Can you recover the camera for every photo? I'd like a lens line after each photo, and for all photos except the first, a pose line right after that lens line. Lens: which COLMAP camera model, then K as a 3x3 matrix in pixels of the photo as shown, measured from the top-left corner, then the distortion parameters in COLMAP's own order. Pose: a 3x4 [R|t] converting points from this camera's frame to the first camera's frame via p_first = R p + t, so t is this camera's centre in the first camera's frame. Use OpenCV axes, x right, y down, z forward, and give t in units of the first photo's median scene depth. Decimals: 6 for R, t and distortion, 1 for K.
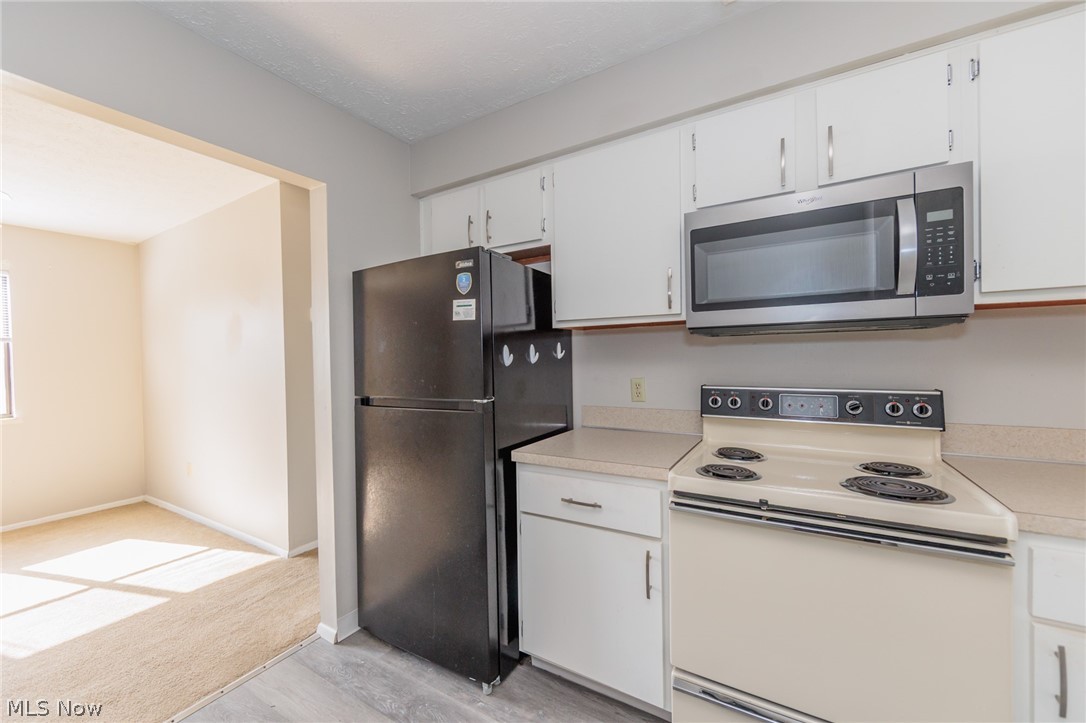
lens RADIAL K [[422.5, 0, 545.7], [0, 422.5, 362.5], [0, 0, 1]] dist [-0.001949, -0.000392]
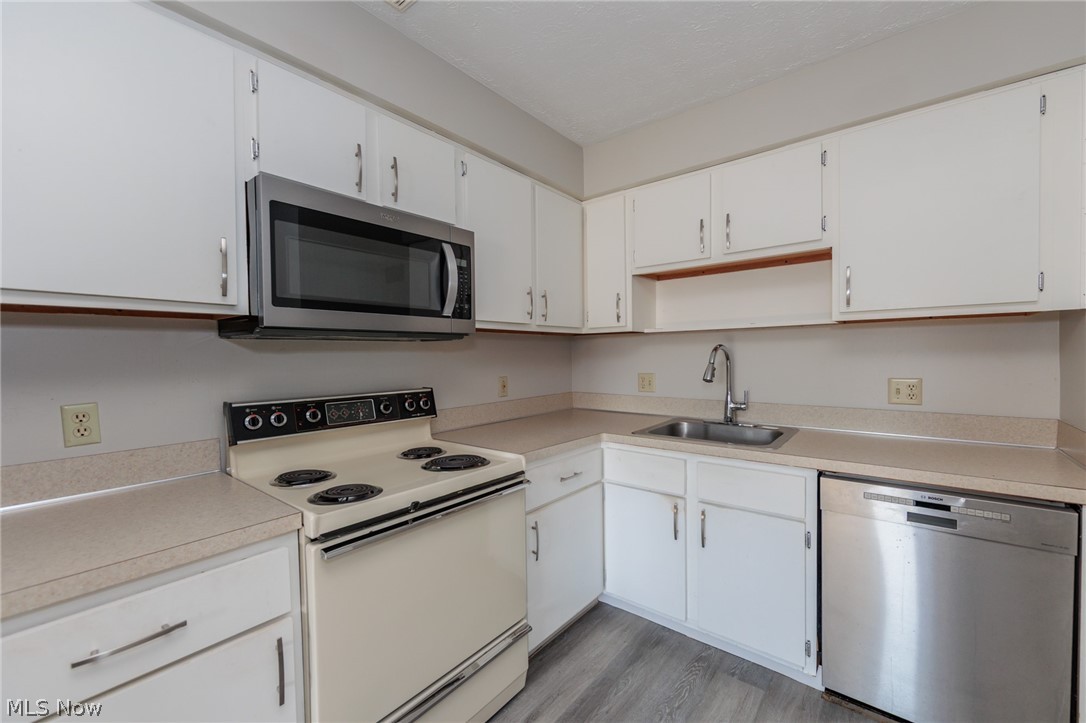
lens RADIAL K [[439.0, 0, 551.7], [0, 439.0, 364.3], [0, 0, 1]] dist [-0.001607, -0.000126]
pose [[0.138709, -0.008203, 0.990299, -0.414961], [0.022499, 0.999734, 0.005130, -0.007430], [-0.990078, 0.021569, 0.138856, 0.430084]]
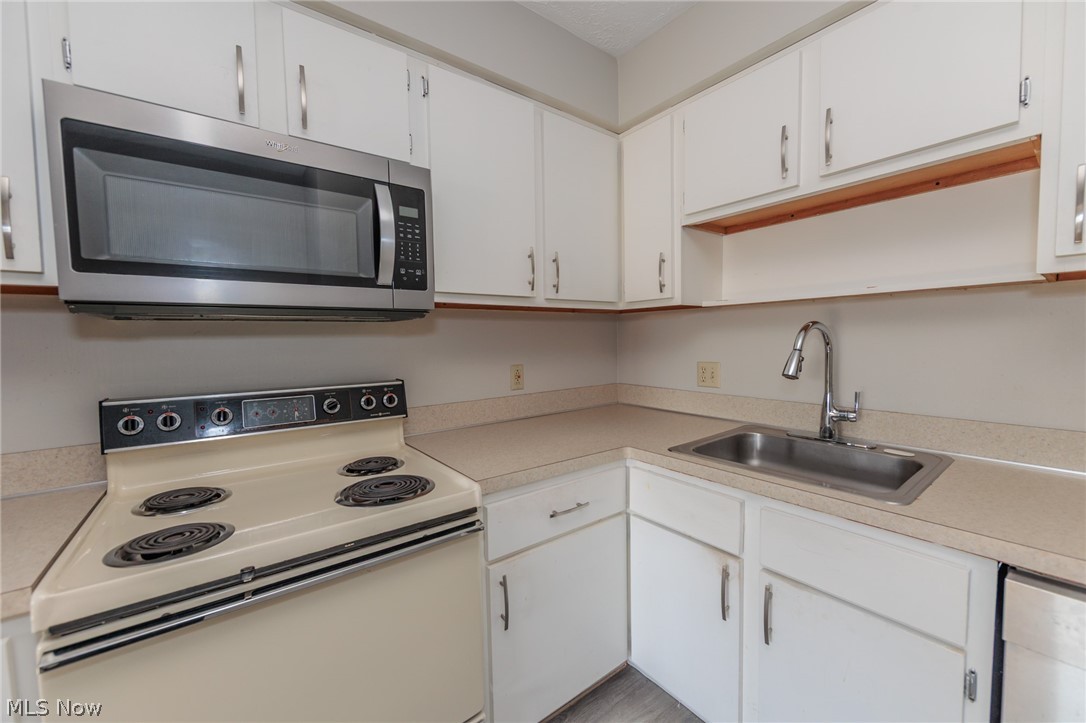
lens RADIAL K [[426.3, 0, 547.1], [0, 426.3, 361.2], [0, 0, 1]] dist [-0.003090, -0.000293]
pose [[0.370218, -0.040421, 0.928065, 0.068061], [0.021504, 0.999158, 0.034939, -0.011772], [-0.928696, 0.007022, 0.370775, 0.259395]]
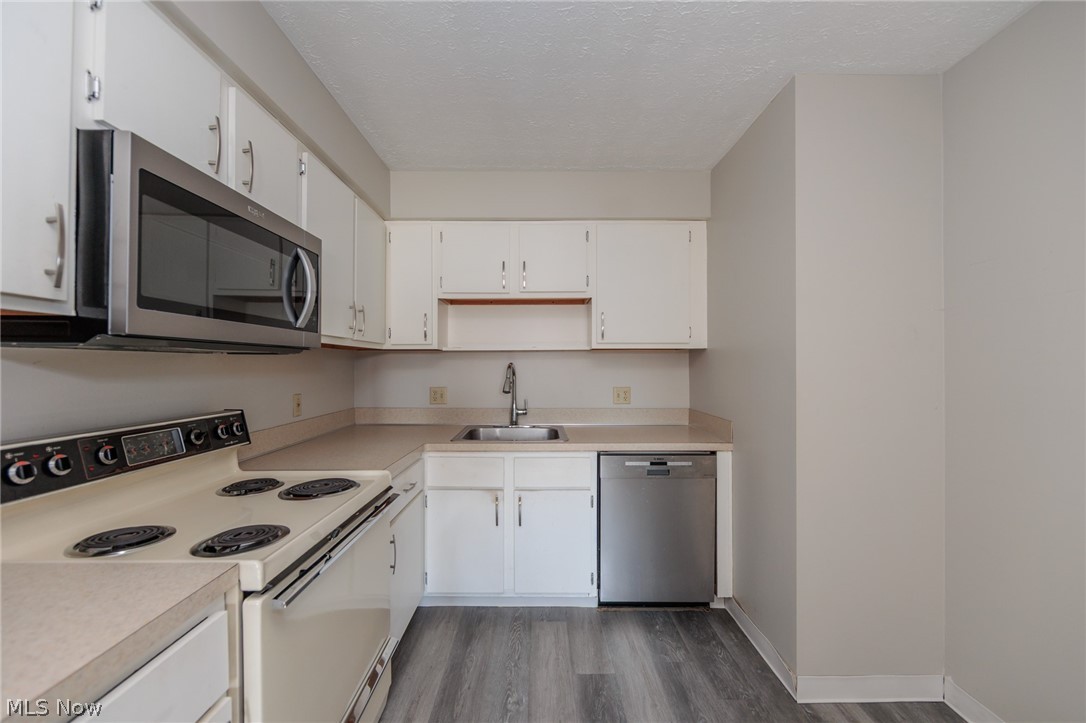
lens RADIAL K [[428.3, 0, 541.9], [0, 428.3, 364.0], [0, 0, 1]] dist [-0.001606, -0.000103]
pose [[-0.510733, 0.018766, 0.859535, -0.481230], [0.019565, 0.999757, -0.010202, -0.029256], [-0.859517, 0.011606, -0.510975, 0.913995]]
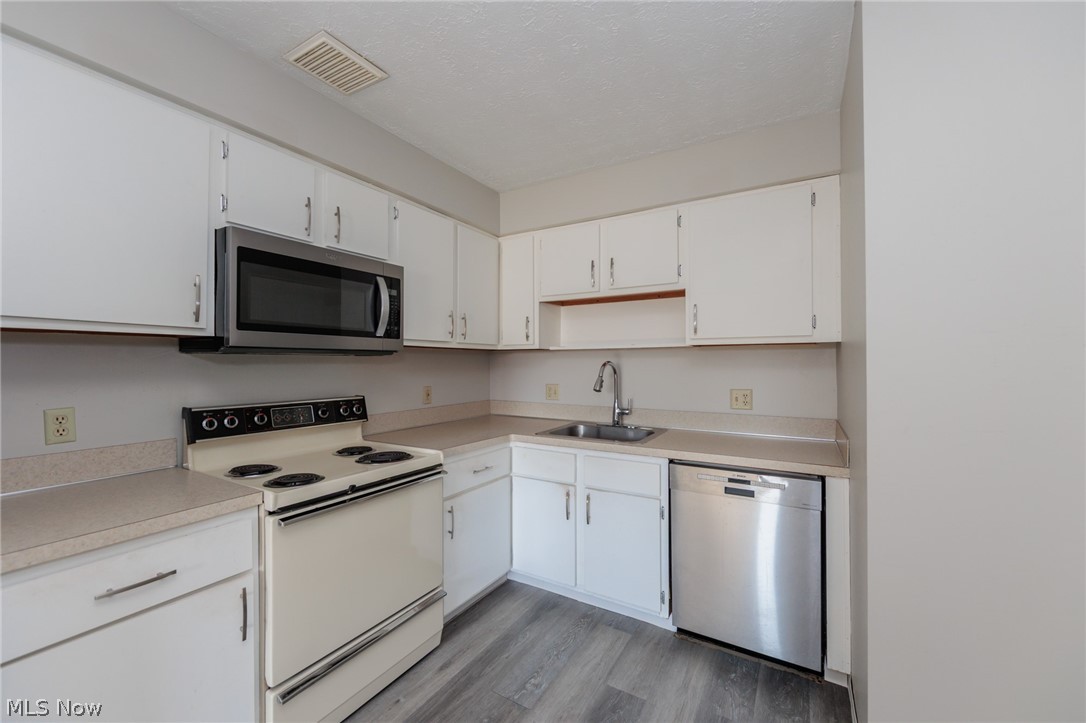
lens RADIAL K [[436.9, 0, 536.3], [0, 436.9, 360.3], [0, 0, 1]] dist [-0.001436, -0.000112]
pose [[0.013592, 0.022652, 0.999651, -0.704271], [0.013087, 0.999654, -0.022830, -0.020979], [-0.999822, 0.013393, 0.013291, 0.339048]]
